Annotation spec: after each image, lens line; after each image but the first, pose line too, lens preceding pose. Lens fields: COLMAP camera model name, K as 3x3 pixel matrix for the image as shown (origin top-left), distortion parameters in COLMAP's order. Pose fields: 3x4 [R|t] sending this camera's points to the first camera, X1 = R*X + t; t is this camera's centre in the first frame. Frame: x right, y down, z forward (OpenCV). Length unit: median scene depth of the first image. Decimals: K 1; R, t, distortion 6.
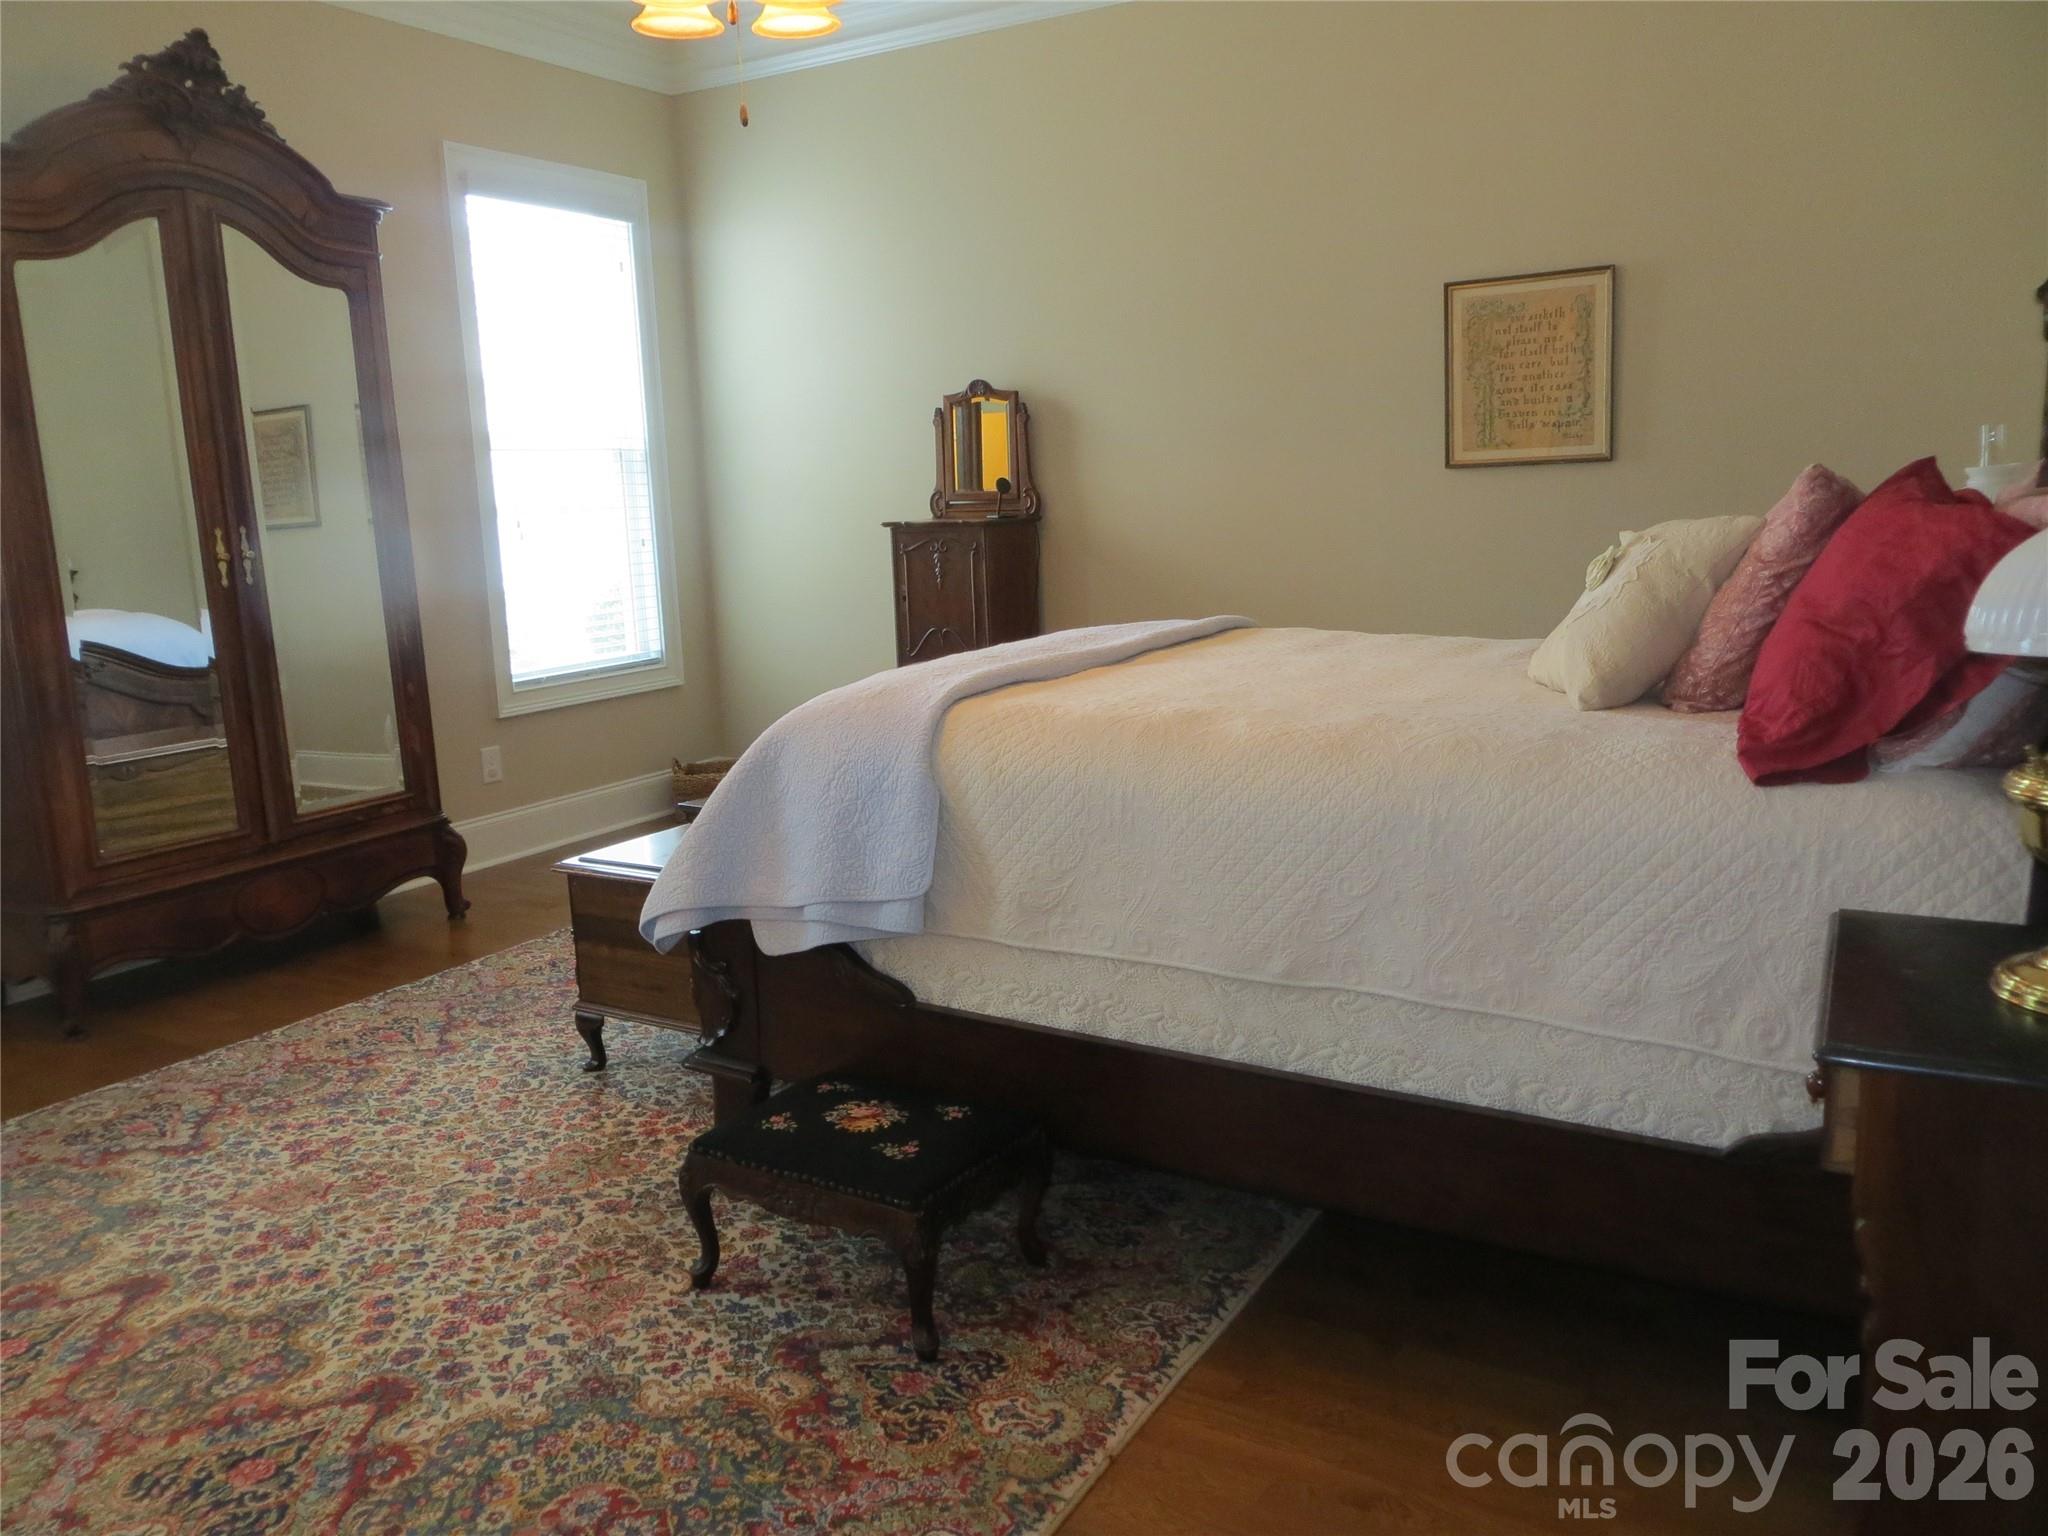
lens RADIAL K [[1543.4, 0, 1019.9], [0, 1543.4, 769.5], [0, 0, 1]] dist [0.000061, -0.012069]
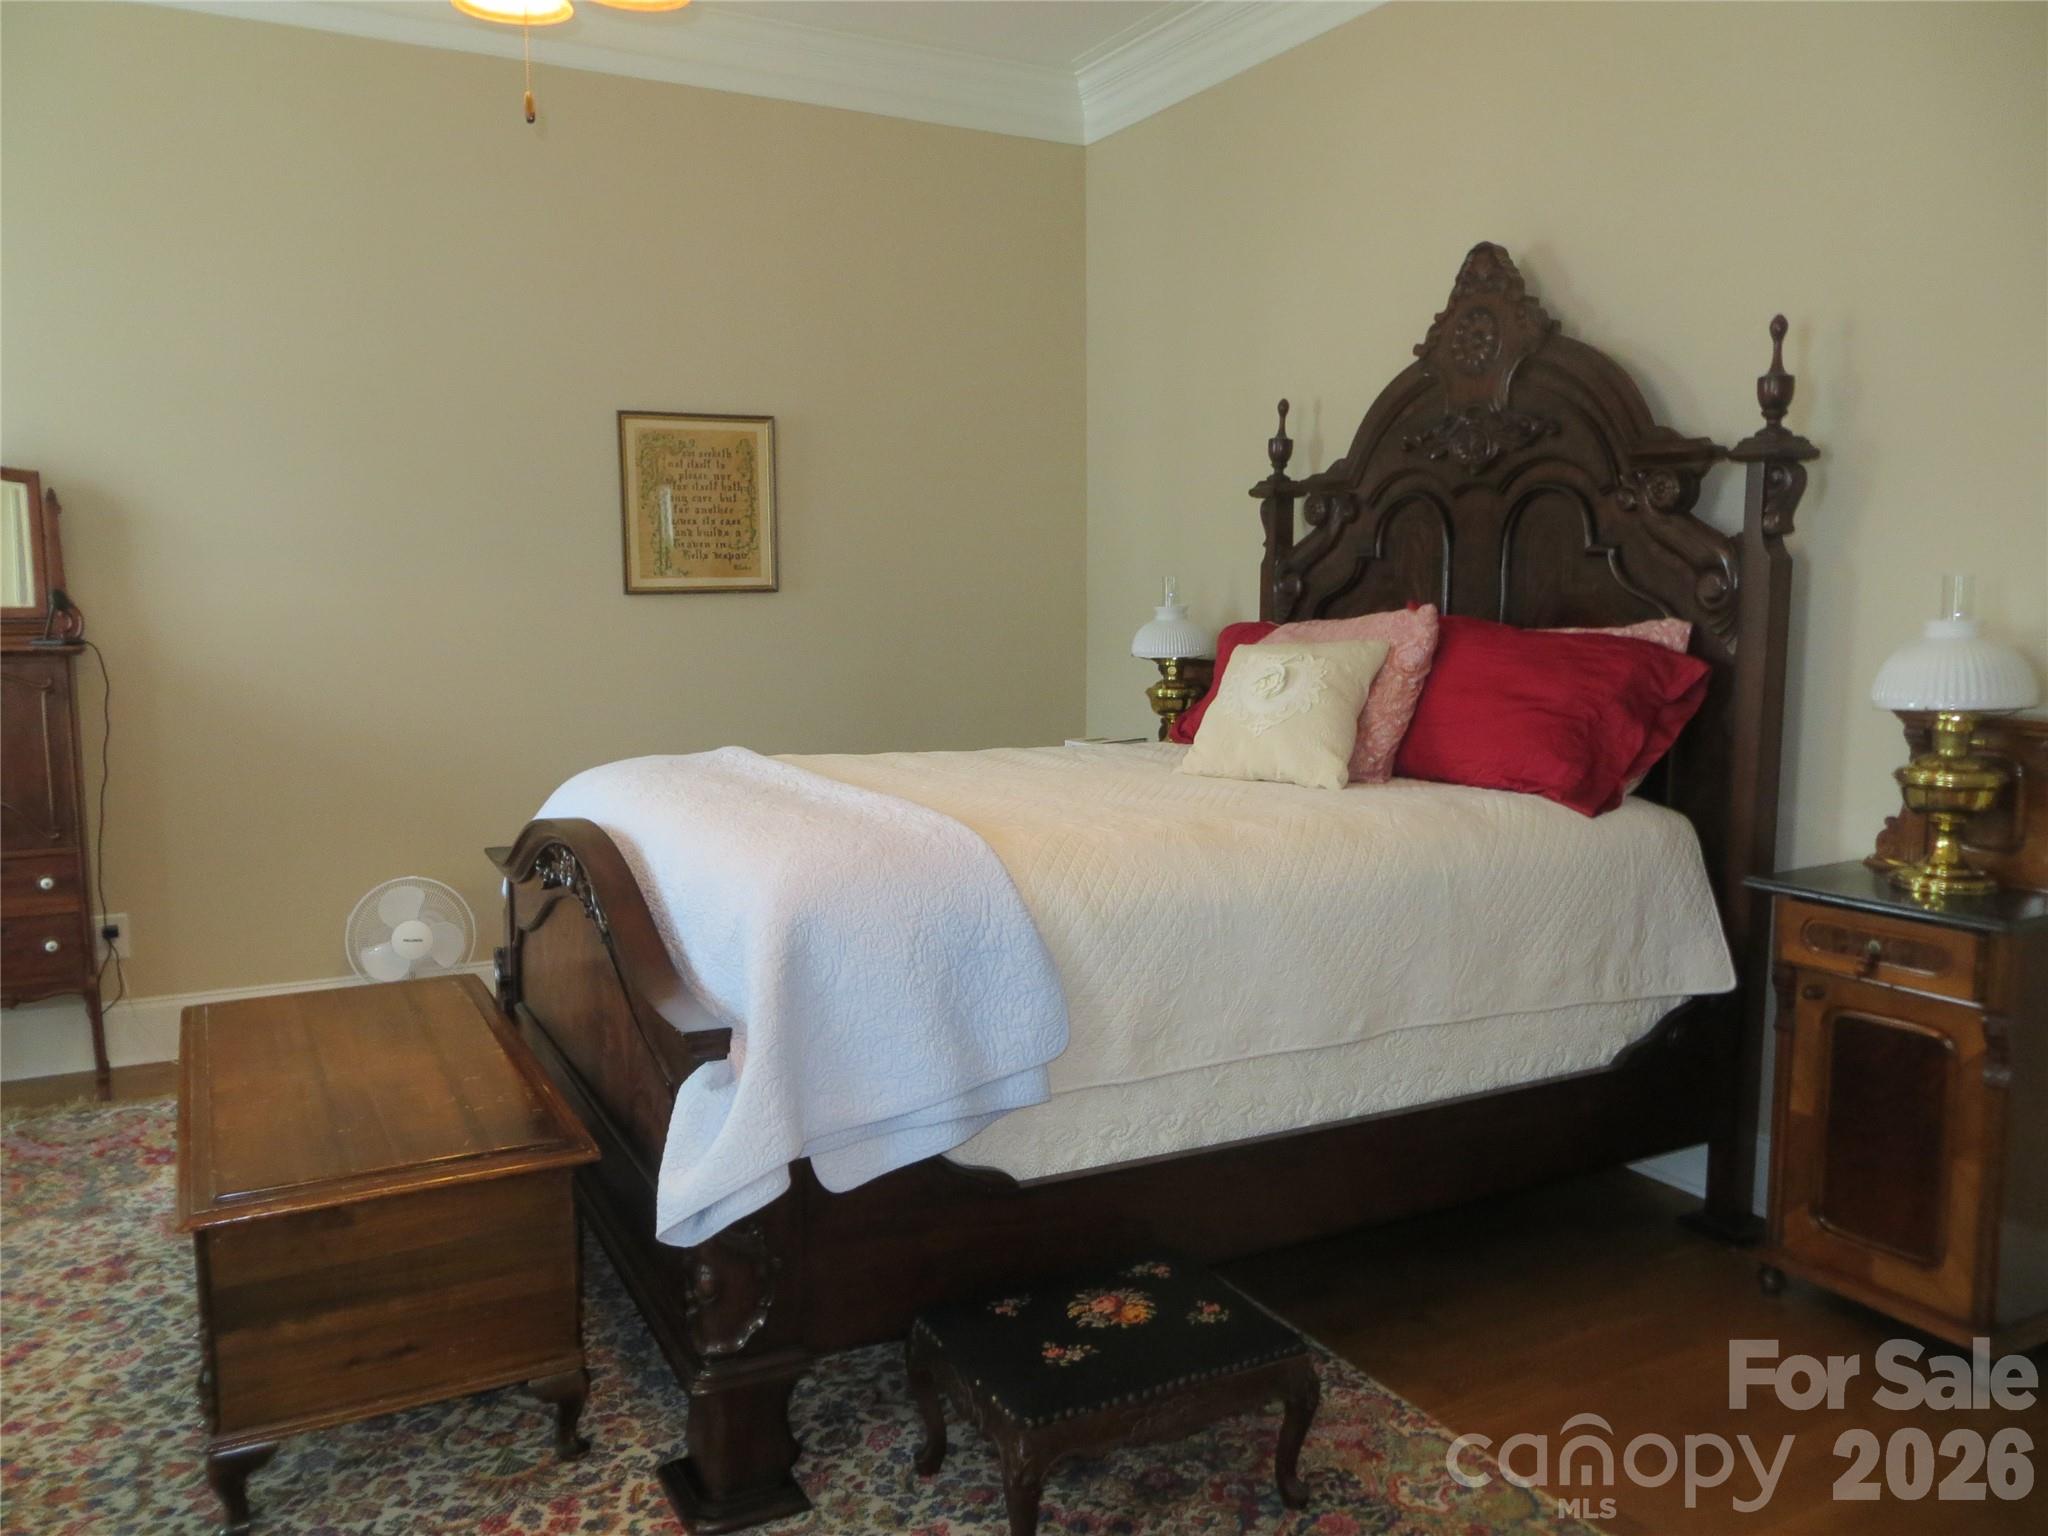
lens RADIAL K [[1543.4, 0, 1014.7], [0, 1543.4, 766.4], [0, 0, 1]] dist [0.000061, -0.012069]
pose [[0.514502, -0.069284, 0.854686, -0.478464], [0.139596, 0.990201, -0.003765, -0.049118], [-0.846050, 0.121247, 0.519132, 0.301421]]
